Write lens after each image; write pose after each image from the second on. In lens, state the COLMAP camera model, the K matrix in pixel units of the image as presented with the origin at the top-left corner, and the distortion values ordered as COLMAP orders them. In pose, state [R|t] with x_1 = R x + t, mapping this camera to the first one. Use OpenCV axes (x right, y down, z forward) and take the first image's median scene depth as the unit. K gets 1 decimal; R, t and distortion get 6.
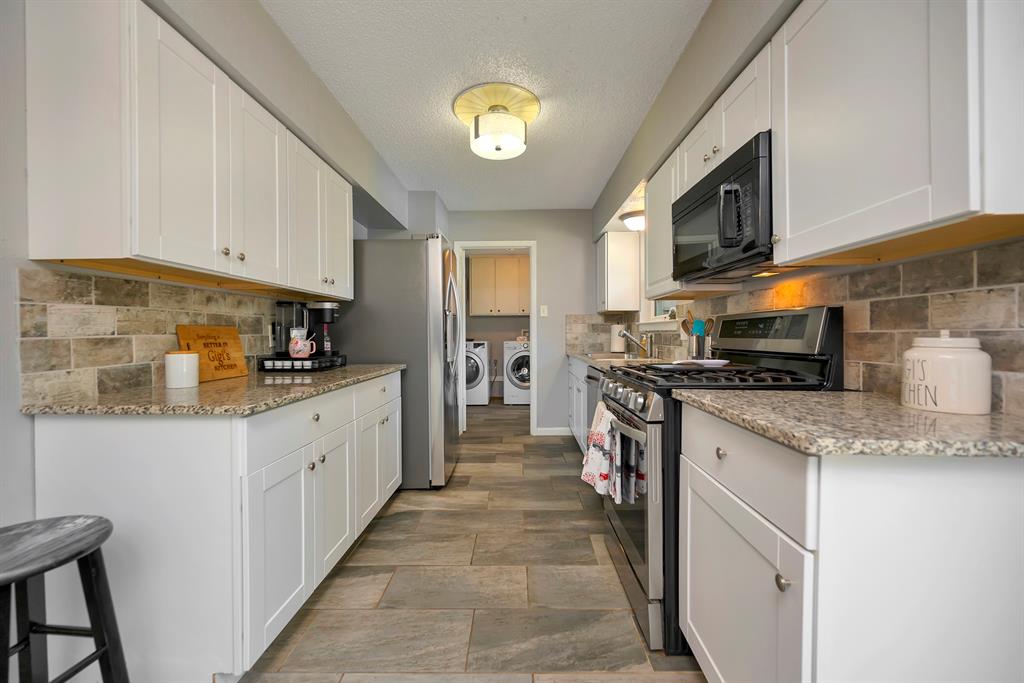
lens RADIAL K [[406.5, 0, 504.7], [0, 406.5, 337.2], [0, 0, 1]] dist [-0.003316, 0.000595]
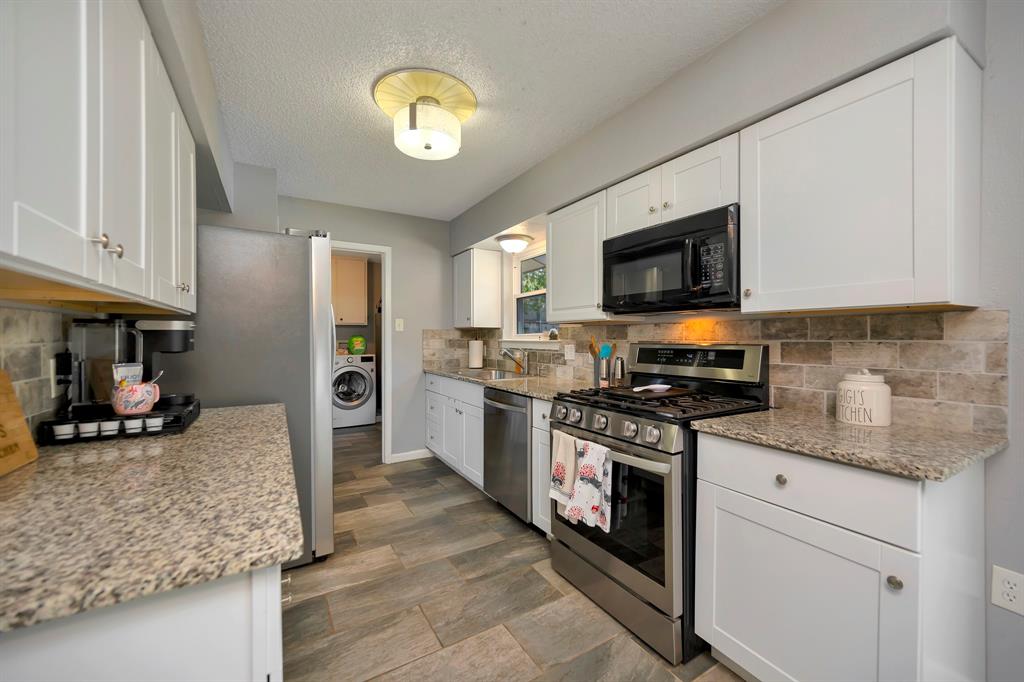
lens RADIAL K [[406.5, 0, 510.9], [0, 406.5, 338.9], [0, 0, 1]] dist [-0.003316, 0.000595]
pose [[0.845795, 0.000542, 0.533508, -0.358755], [0.002801, 0.999981, -0.005455, -0.055667], [-0.533501, 0.006108, 0.845777, 0.195757]]
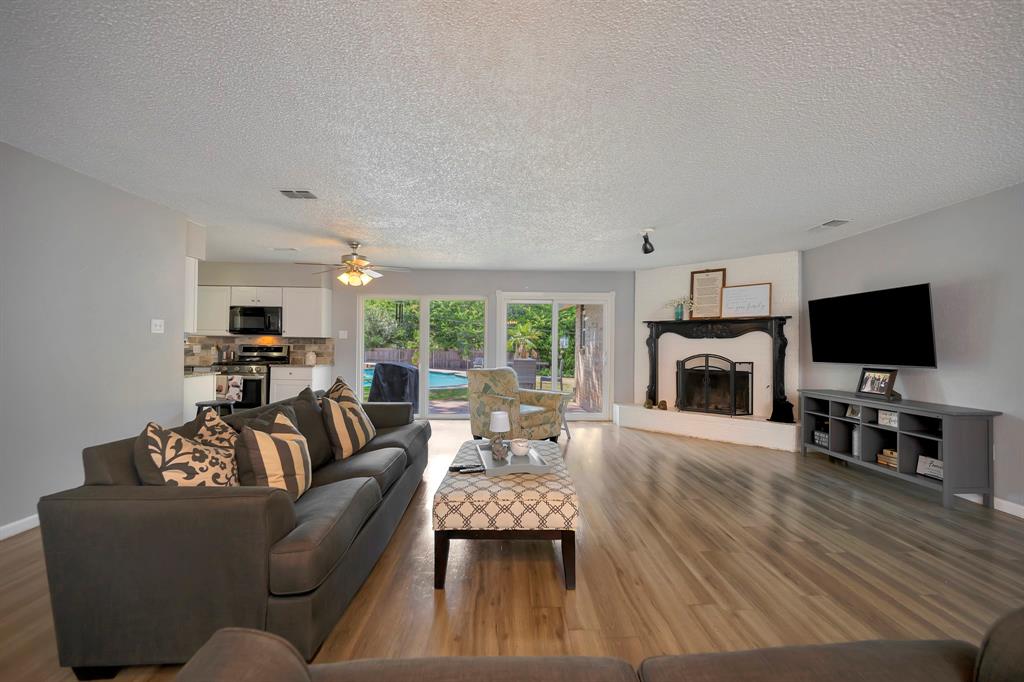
lens RADIAL K [[406.5, 0, 519.7], [0, 406.5, 339.1], [0, 0, 1]] dist [-0.003316, 0.000595]
pose [[-0.060154, 0.018396, 0.998020, -2.478370], [-0.004287, 0.999816, -0.018687, -0.046046], [-0.998180, -0.005402, -0.060064, -0.857004]]
